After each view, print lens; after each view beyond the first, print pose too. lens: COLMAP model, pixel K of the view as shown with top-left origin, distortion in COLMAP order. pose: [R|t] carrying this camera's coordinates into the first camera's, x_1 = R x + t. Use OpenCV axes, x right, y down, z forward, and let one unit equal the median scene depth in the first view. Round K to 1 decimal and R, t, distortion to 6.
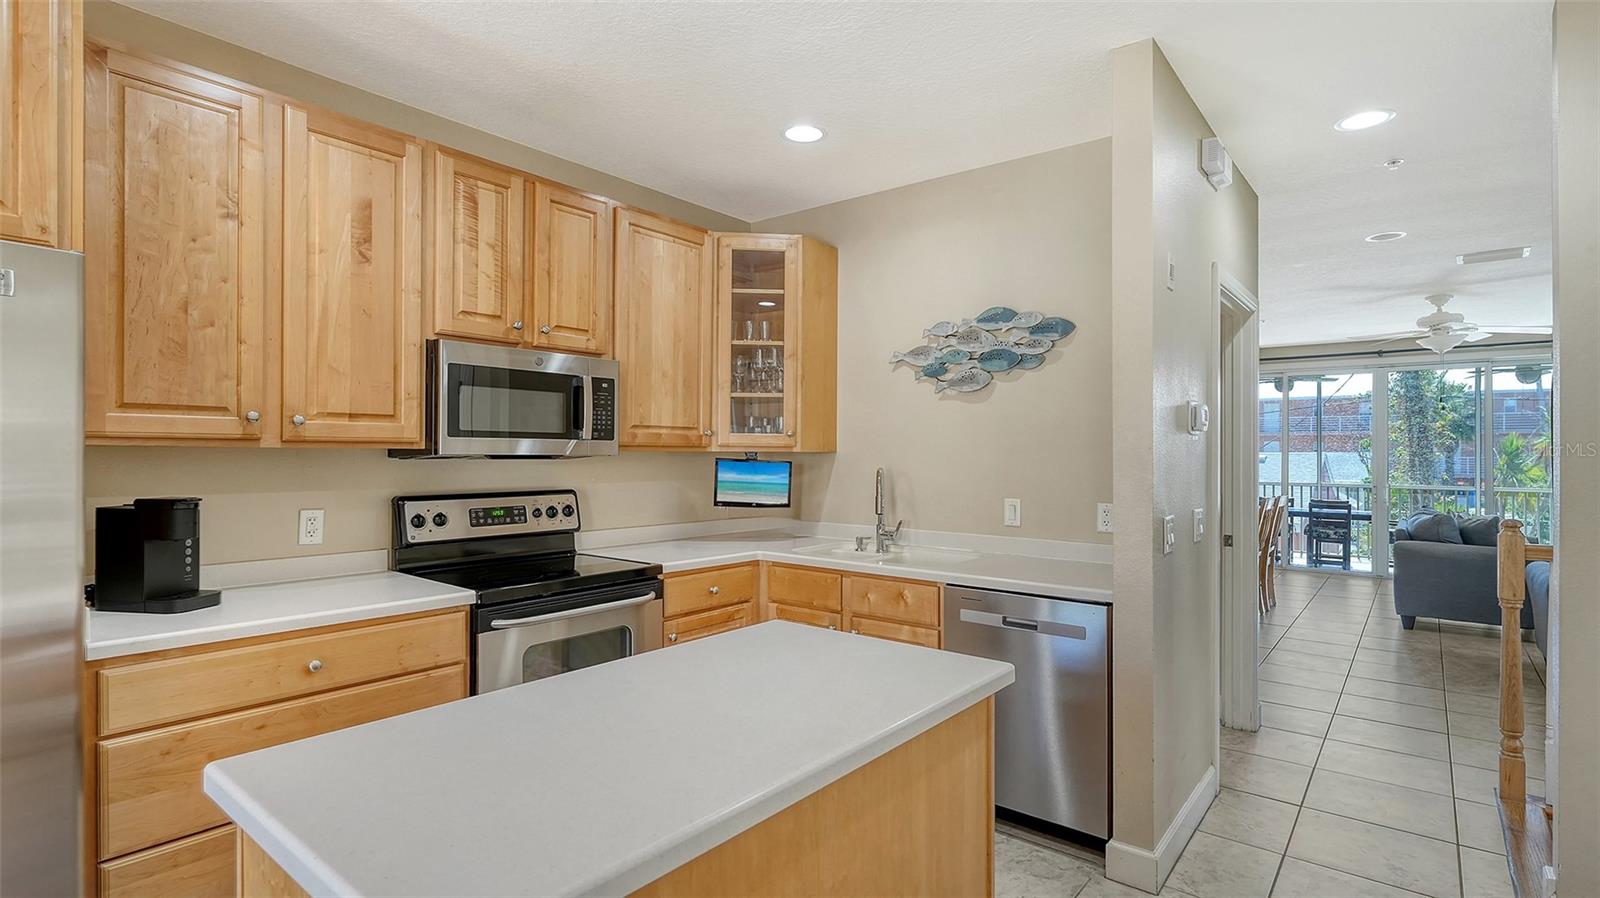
lens RADIAL K [[775.3, 0, 800.2], [0, 775.3, 469.5], [0, 0, 1]] dist [0.000908, 0.000026]
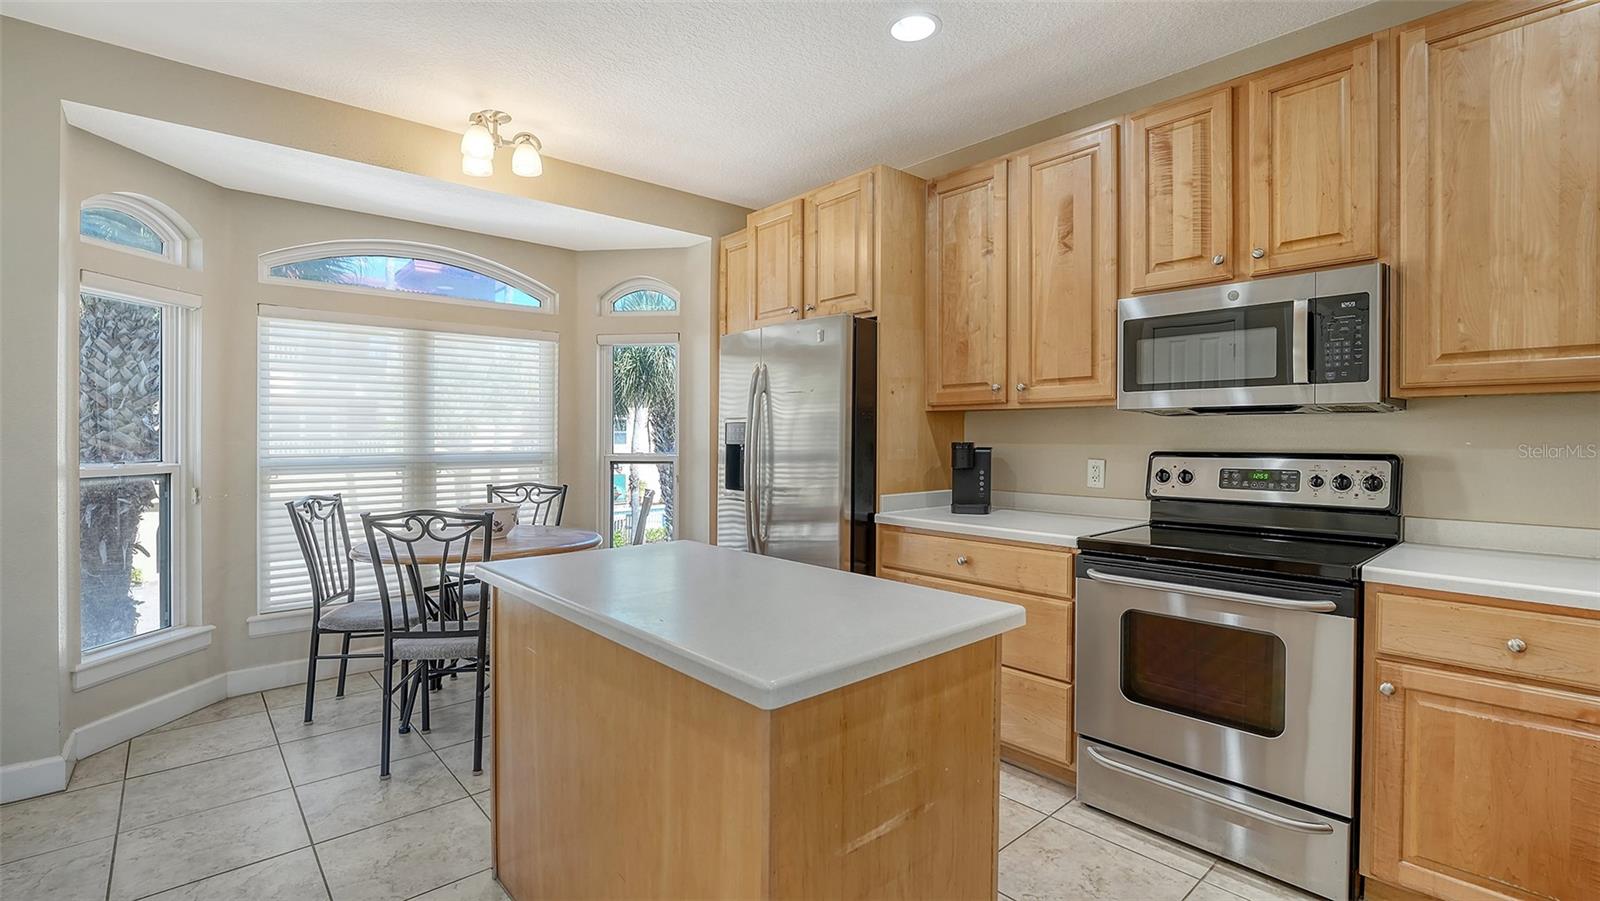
lens RADIAL K [[699.0, 0, 799.9], [0, 699.0, 461.0], [0, 0, 1]] dist [-0.022830, 0.000218]
pose [[-0.162642, 0.029904, -0.986232, 0.426434], [-0.019644, 0.999244, 0.033538, 0.021453], [0.986490, 0.024828, -0.161932, 0.574457]]
